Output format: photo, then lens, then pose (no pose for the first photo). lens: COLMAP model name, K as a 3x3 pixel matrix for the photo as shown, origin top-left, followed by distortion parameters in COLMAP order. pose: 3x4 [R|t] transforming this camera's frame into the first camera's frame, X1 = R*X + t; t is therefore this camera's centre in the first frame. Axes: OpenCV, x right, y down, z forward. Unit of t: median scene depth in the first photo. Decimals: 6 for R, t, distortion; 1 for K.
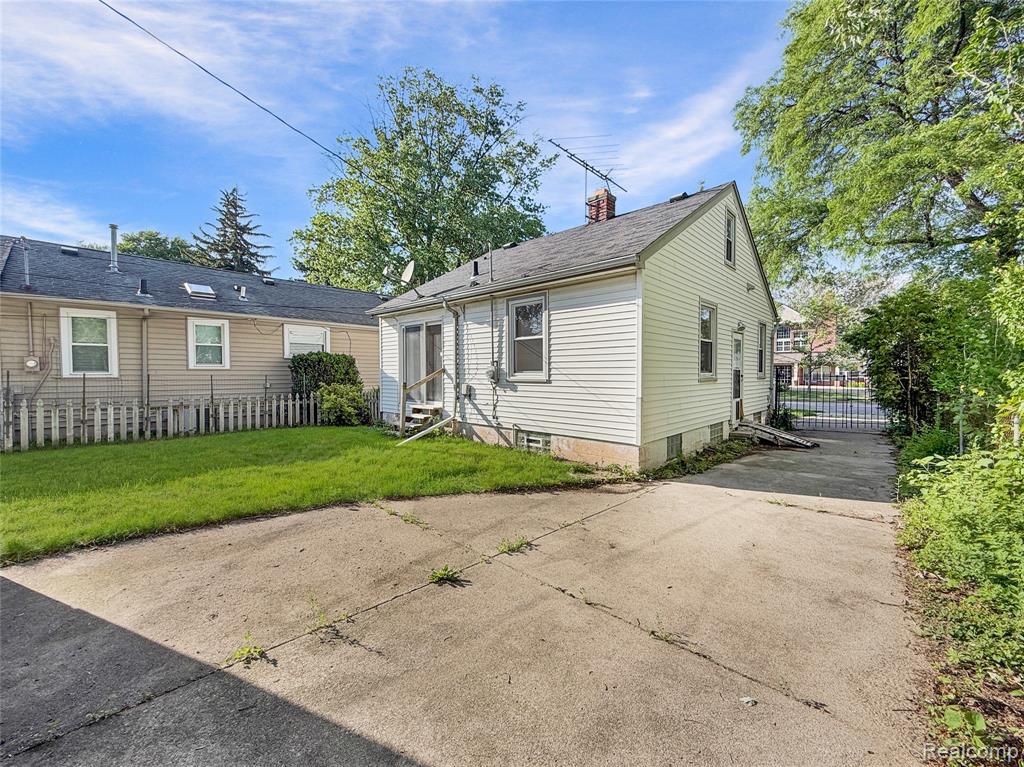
lens RADIAL K [[423.4, 0, 502.2], [0, 423.4, 383.3], [0, 0, 1]] dist [-0.000690, -0.000208]
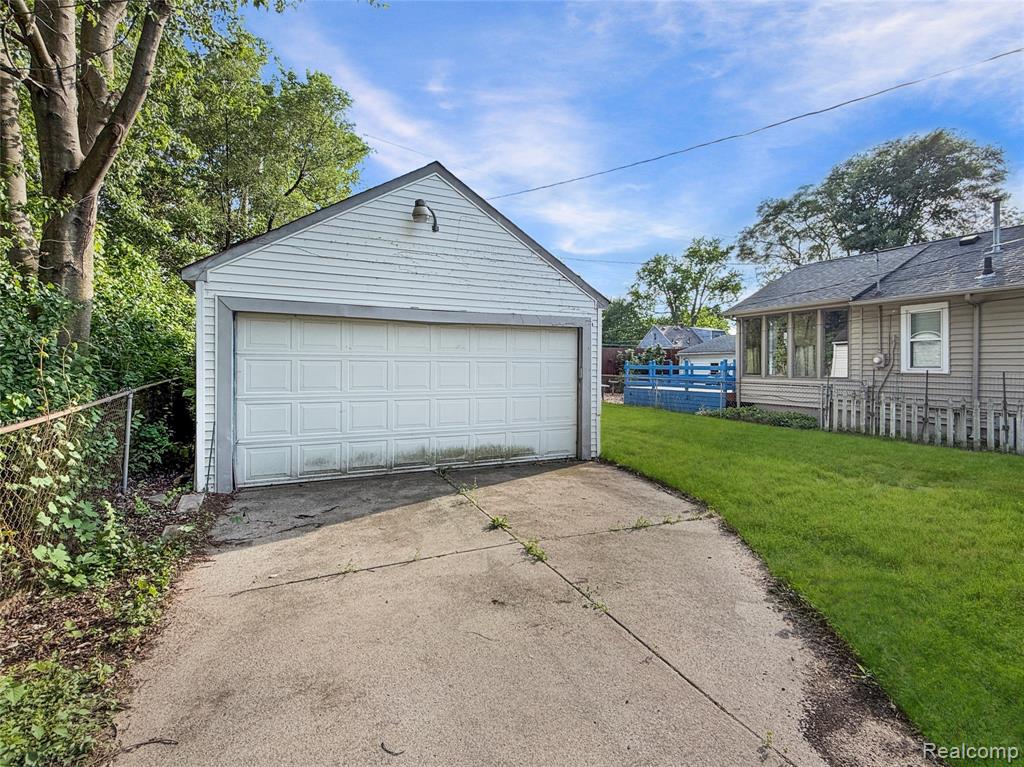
lens RADIAL K [[477.9, 0, 507.2], [0, 477.9, 374.8], [0, 0, 1]] dist [0.000200, -0.001177]
pose [[-0.362973, 0.014737, -0.931683, 0.491764], [-0.028032, 0.999250, 0.026727, -0.016009], [0.931378, 0.035818, -0.362288, 0.625282]]
